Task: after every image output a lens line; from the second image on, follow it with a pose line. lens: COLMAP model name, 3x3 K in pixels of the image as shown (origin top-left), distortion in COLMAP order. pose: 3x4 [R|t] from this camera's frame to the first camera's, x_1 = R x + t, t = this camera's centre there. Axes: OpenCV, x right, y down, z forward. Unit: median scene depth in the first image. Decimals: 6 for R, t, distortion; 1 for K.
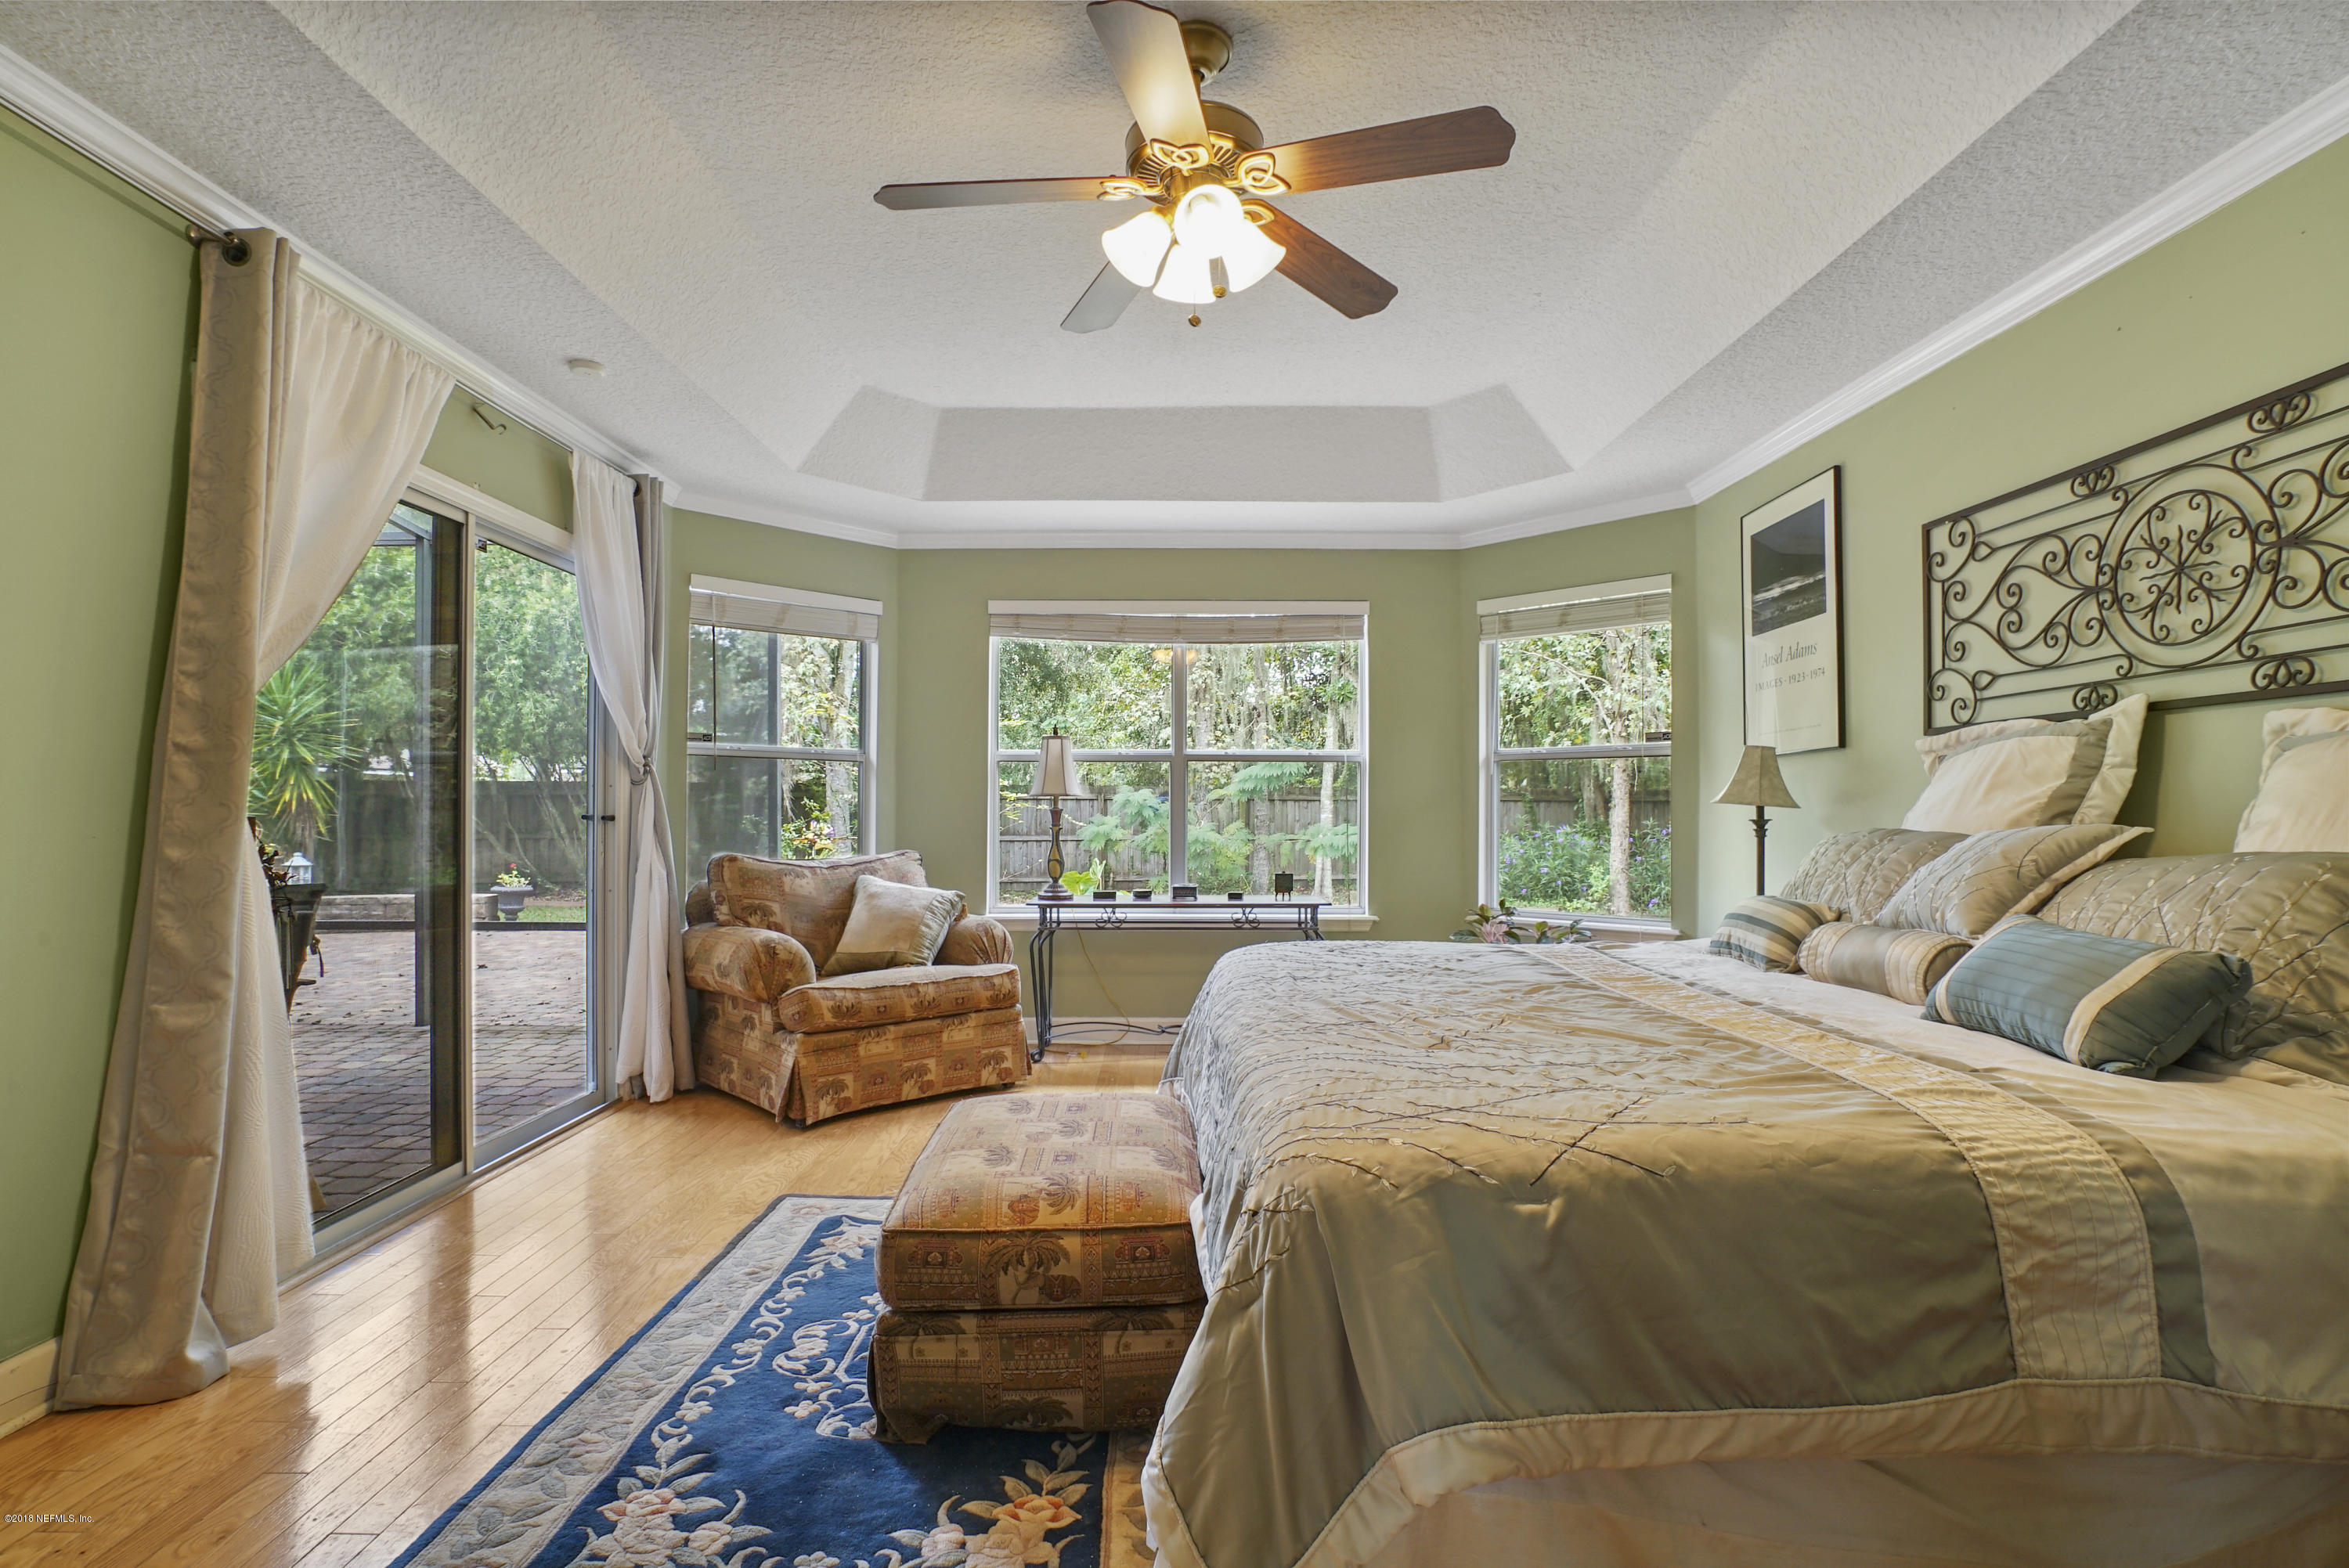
lens RADIAL K [[1116.2, 0, 1165.8], [0, 1116.2, 796.0], [0, 0, 1]] dist [-0.065250, 0.027092]
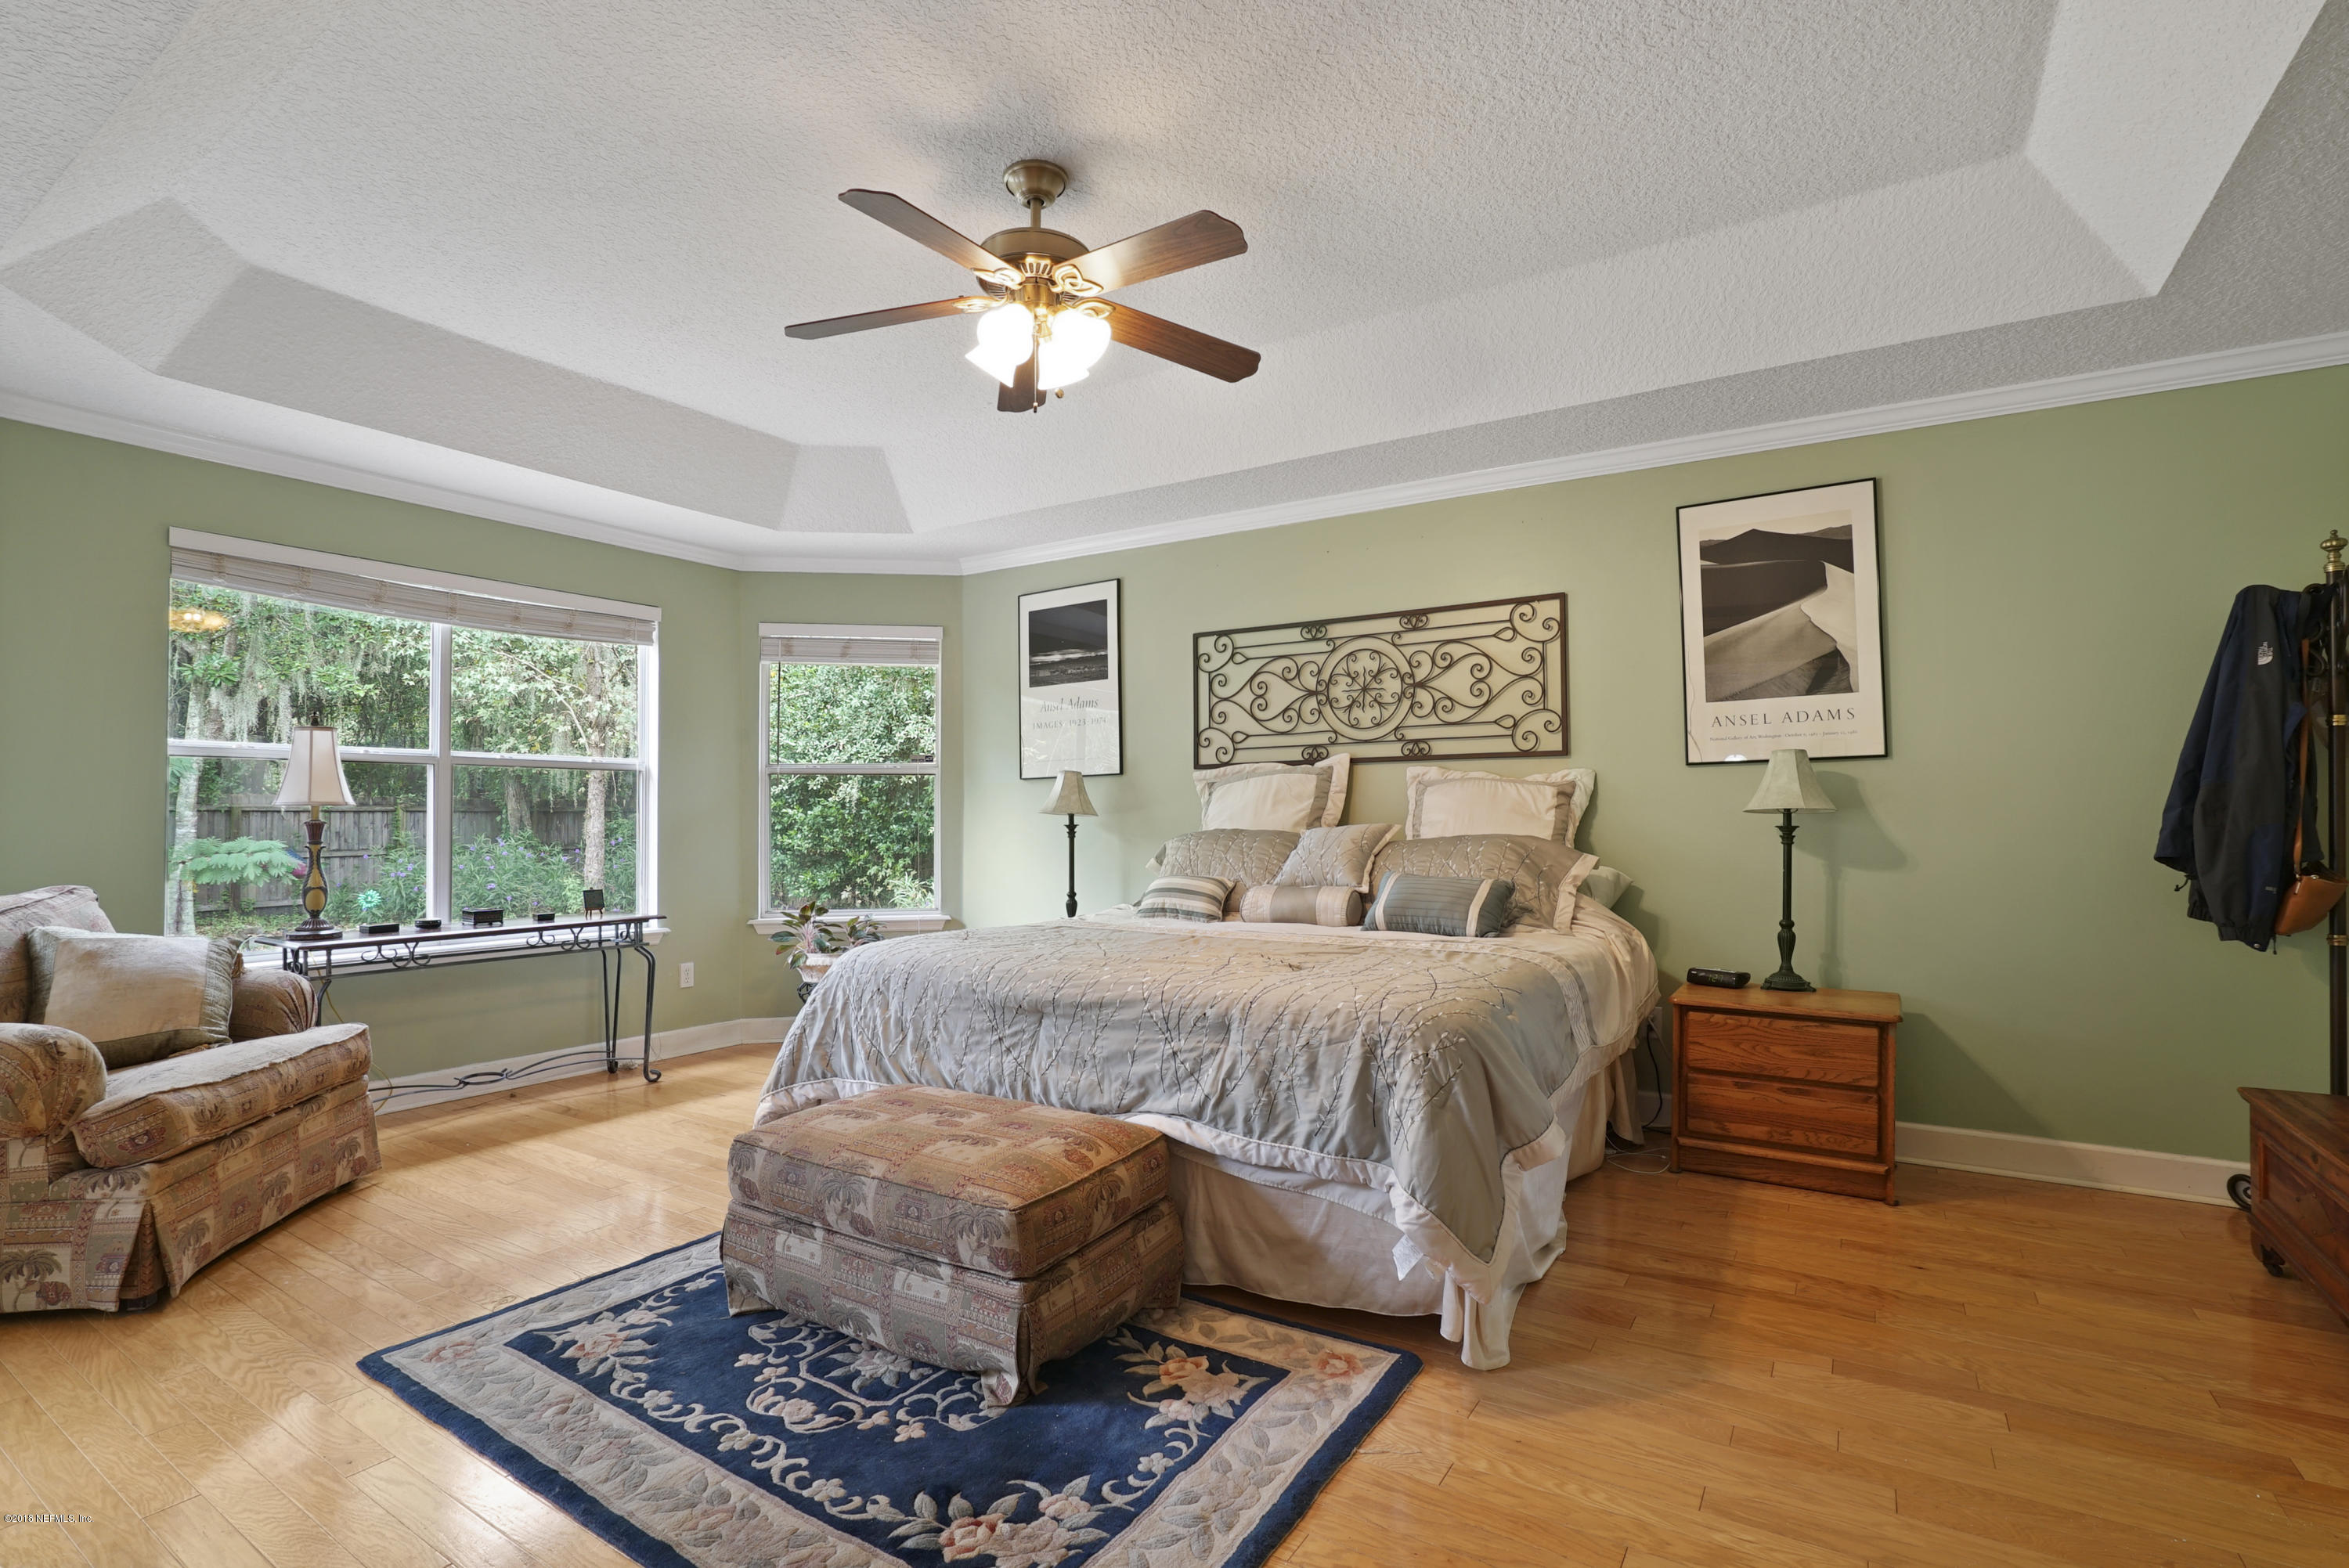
lens RADIAL K [[1116.2, 0, 1165.8], [0, 1116.2, 796.0], [0, 0, 1]] dist [-0.065250, 0.027092]
pose [[0.536285, 0.011640, 0.843957, -0.720018], [-0.004010, 0.999929, -0.011243, 0.000785], [-0.844027, 0.002645, 0.536294, 0.192042]]
